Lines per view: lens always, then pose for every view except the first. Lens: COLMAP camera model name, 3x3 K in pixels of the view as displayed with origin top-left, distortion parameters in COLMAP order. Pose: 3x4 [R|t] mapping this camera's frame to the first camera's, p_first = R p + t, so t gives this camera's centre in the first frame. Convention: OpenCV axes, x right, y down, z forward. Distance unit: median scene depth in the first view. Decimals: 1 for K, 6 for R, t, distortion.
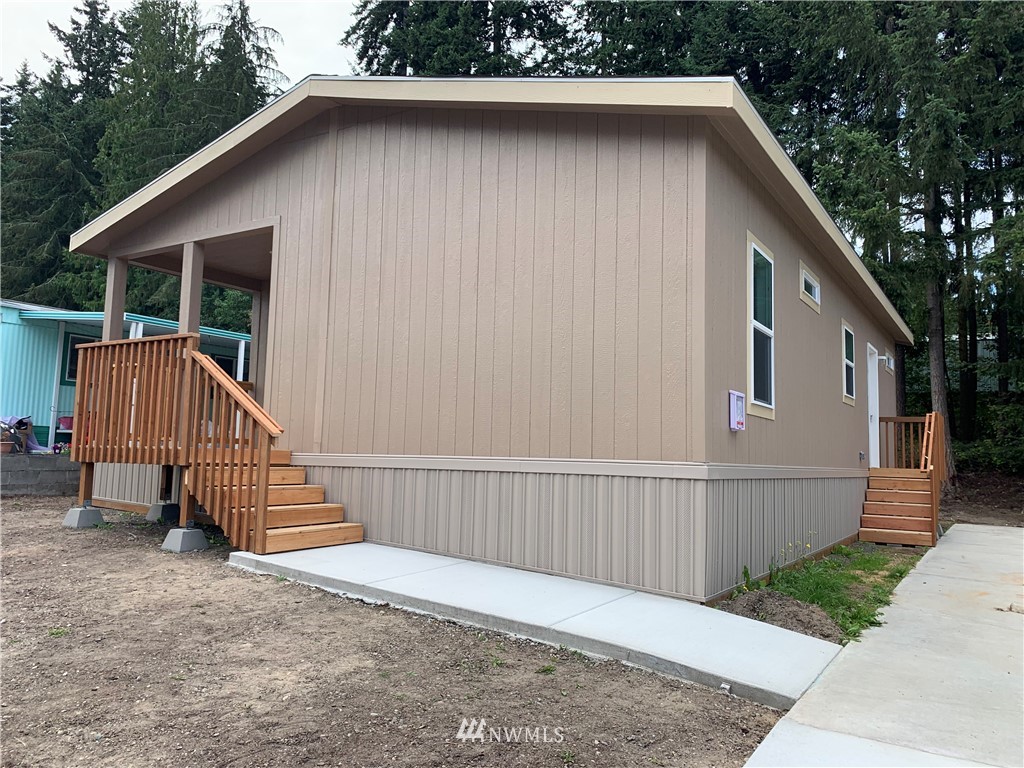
lens RADIAL K [[780.3, 0, 507.2], [0, 780.3, 384.9], [0, 0, 1]] dist [0.043159, -0.018848]
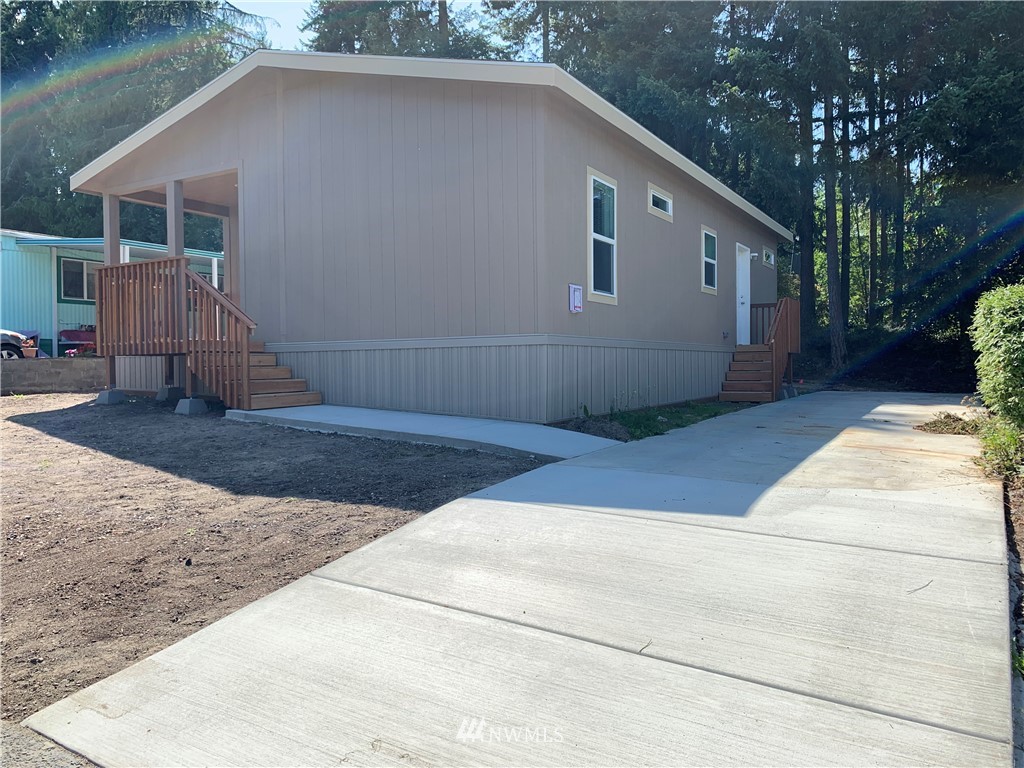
lens RADIAL K [[780.3, 0, 514.7], [0, 780.3, 378.2], [0, 0, 1]] dist [0.043159, -0.018848]
pose [[0.998462, -0.040673, 0.037672, 0.106934], [0.036340, 0.993342, 0.109321, 0.016286], [-0.041867, -0.107784, 0.993292, -0.386434]]
